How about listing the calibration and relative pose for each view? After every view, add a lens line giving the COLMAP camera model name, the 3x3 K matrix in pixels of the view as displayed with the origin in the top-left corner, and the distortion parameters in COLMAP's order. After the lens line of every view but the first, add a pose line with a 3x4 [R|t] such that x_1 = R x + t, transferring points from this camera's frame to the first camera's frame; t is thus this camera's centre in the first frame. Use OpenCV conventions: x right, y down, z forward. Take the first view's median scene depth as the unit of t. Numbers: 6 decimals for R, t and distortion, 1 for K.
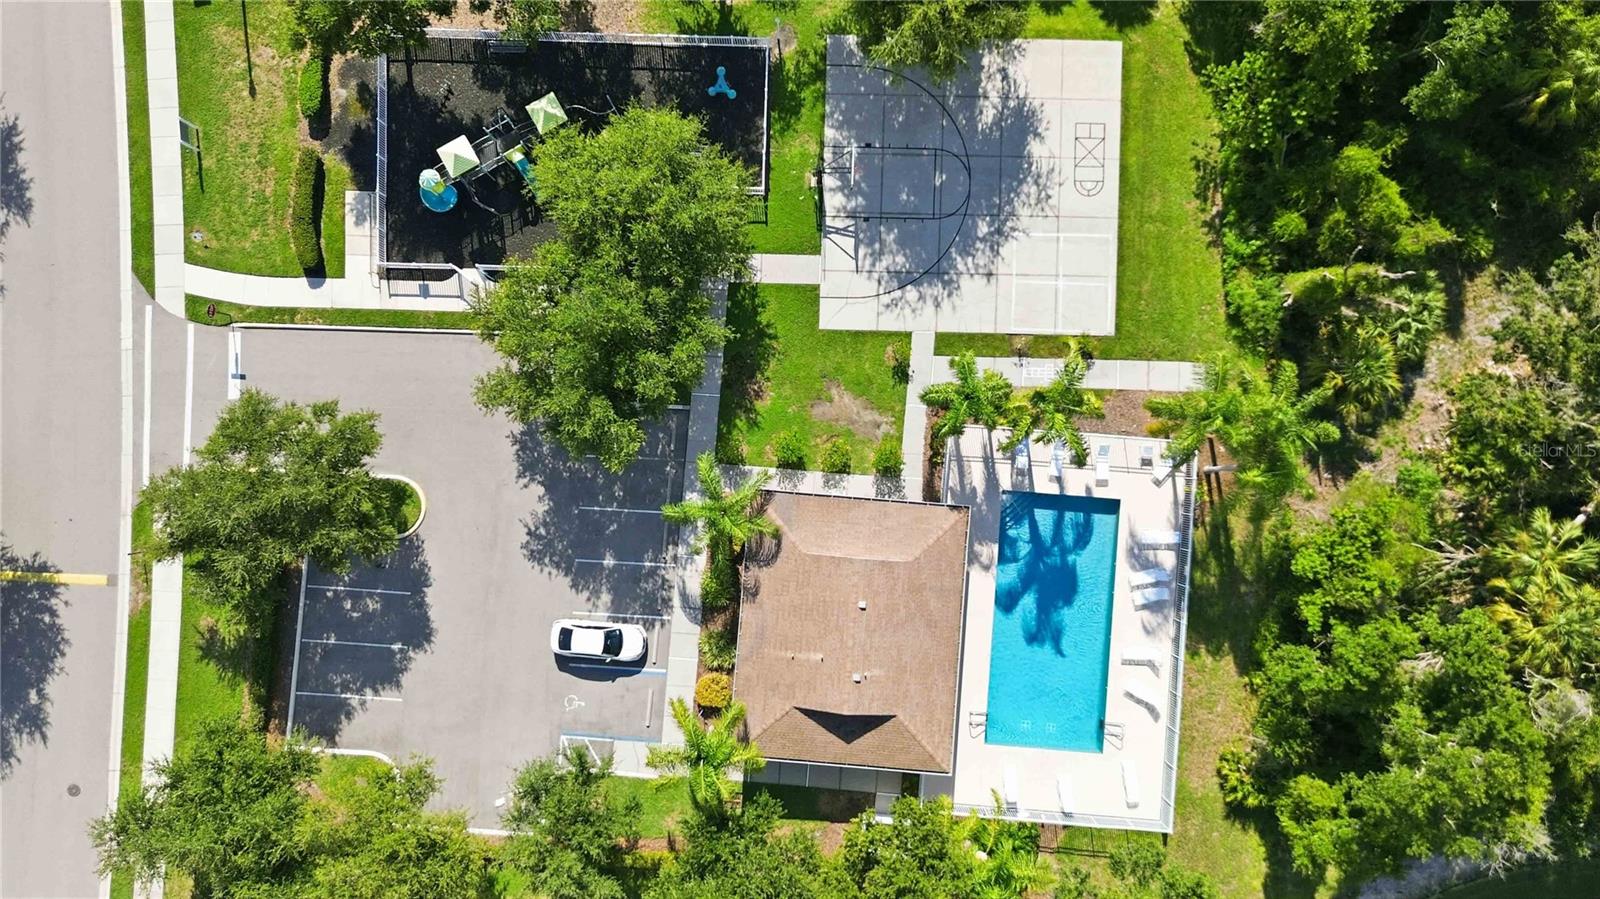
lens RADIAL K [[1098.5, 0, 794.7], [0, 1098.5, 450.5], [0, 0, 1]] dist [0.050304, -0.015003]
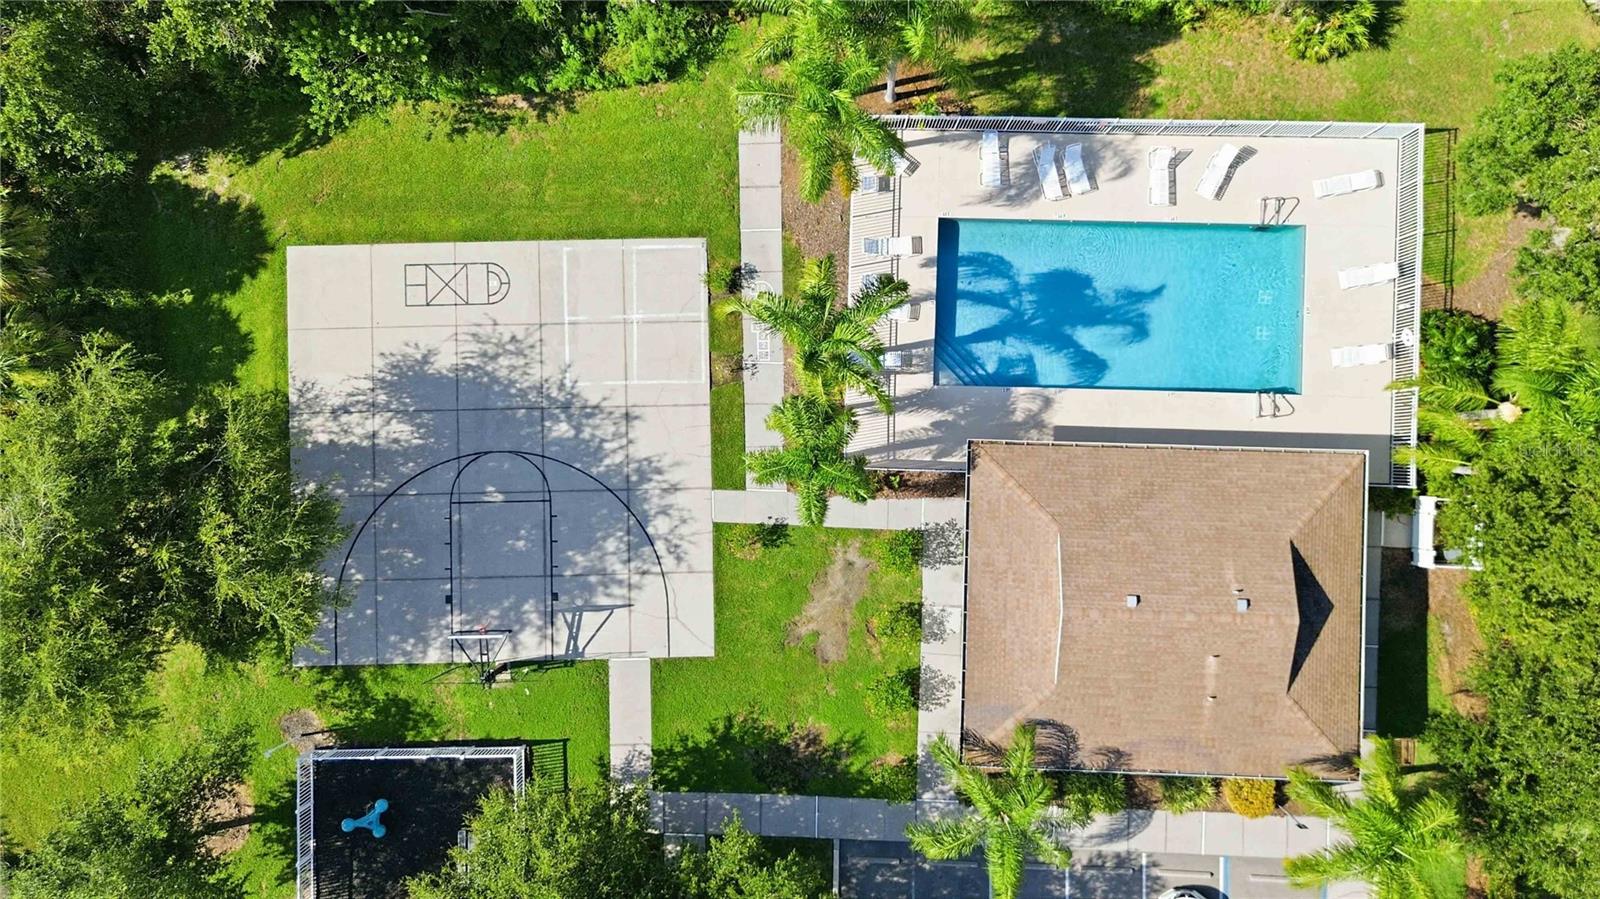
lens RADIAL K [[1098.5, 0, 802.6], [0, 1098.5, 444.9], [0, 0, 1]] dist [0.050304, -0.015003]
pose [[-0.049649, -0.998532, 0.021645, 0.139010], [0.998758, -0.049549, 0.005159, -0.052656], [-0.004079, 0.021874, 0.999752, 0.300328]]
